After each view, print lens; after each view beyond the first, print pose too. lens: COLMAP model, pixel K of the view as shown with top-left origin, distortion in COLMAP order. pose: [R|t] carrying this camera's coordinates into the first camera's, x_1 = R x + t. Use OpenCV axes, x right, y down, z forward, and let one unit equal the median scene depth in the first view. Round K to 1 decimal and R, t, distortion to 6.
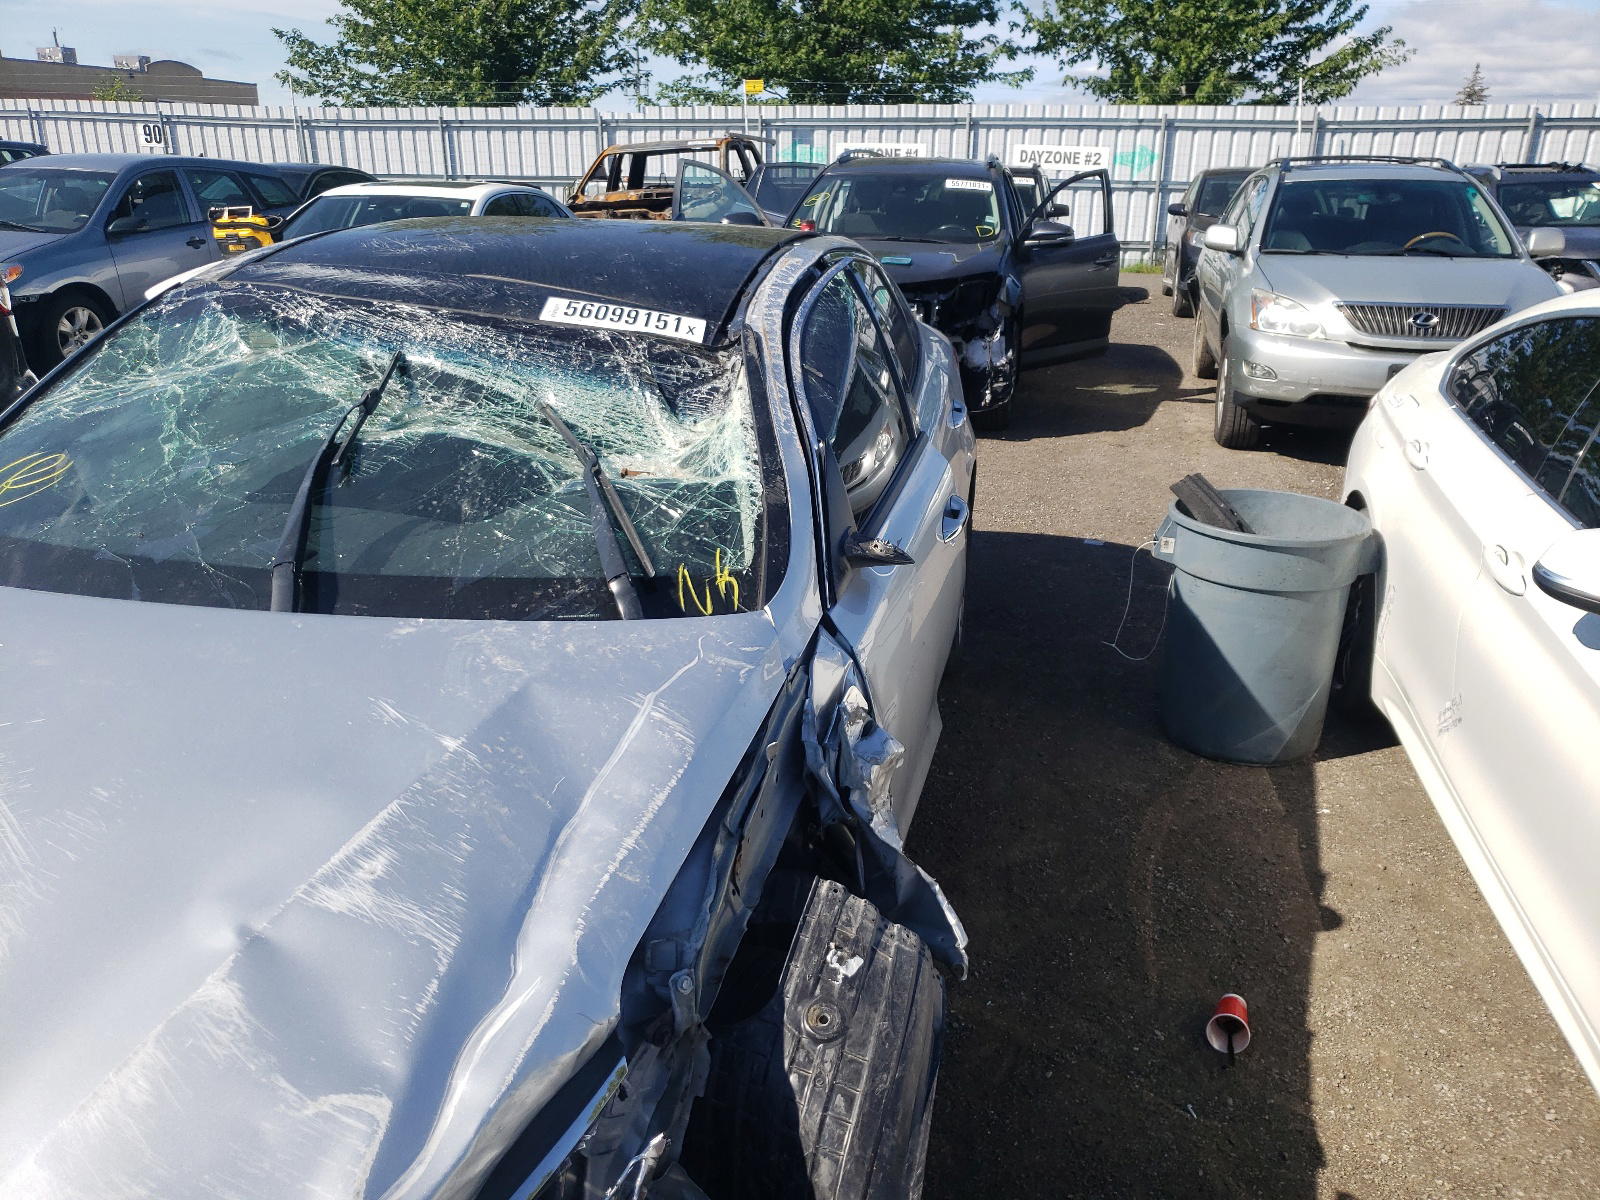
lens RADIAL K [[1268.5, 0, 800.0], [0, 1268.5, 600.0], [0, 0, 1]] dist [0.078594, -0.075265]
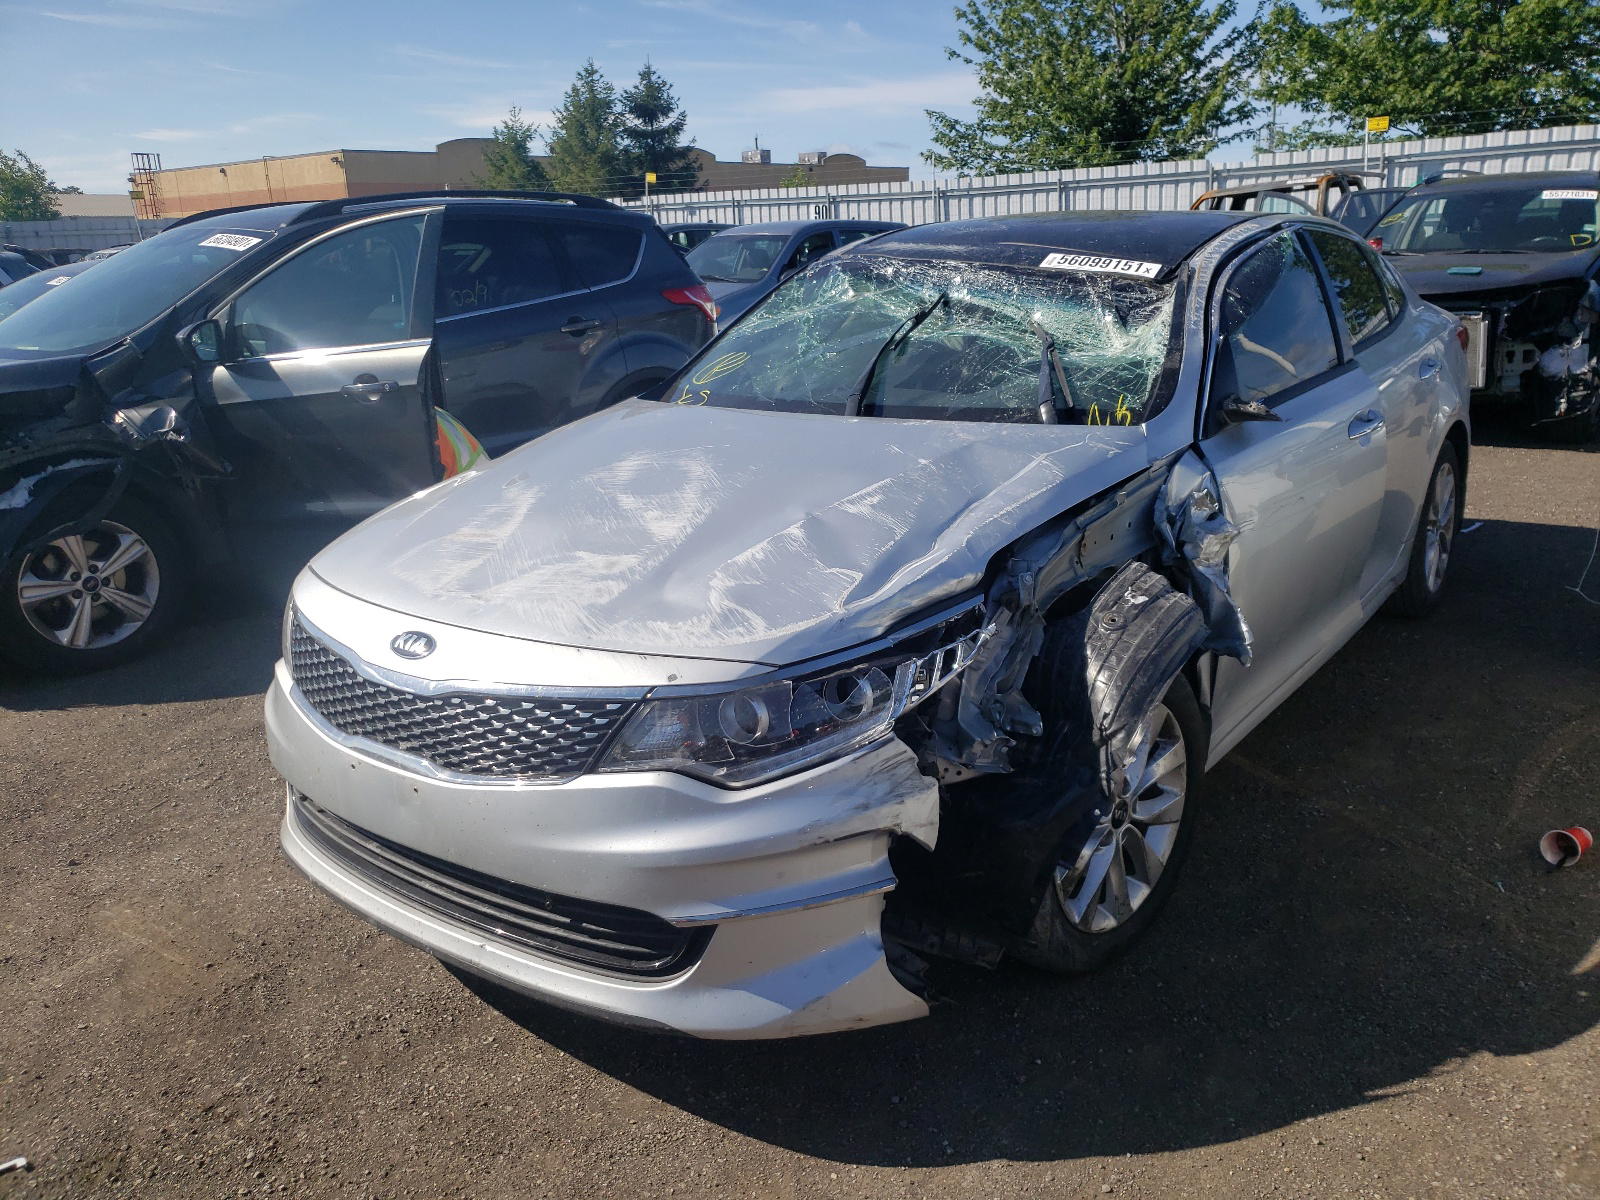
lens RADIAL K [[1261.7, 0, 800.0], [0, 1261.7, 600.0], [0, 0, 1]] dist [0.000092, 0.034352]
pose [[0.895891, 0.079927, -0.437025, 0.196092], [-0.097637, 0.995056, -0.018169, 0.196513], [0.433412, 0.058947, 0.899266, -0.352057]]
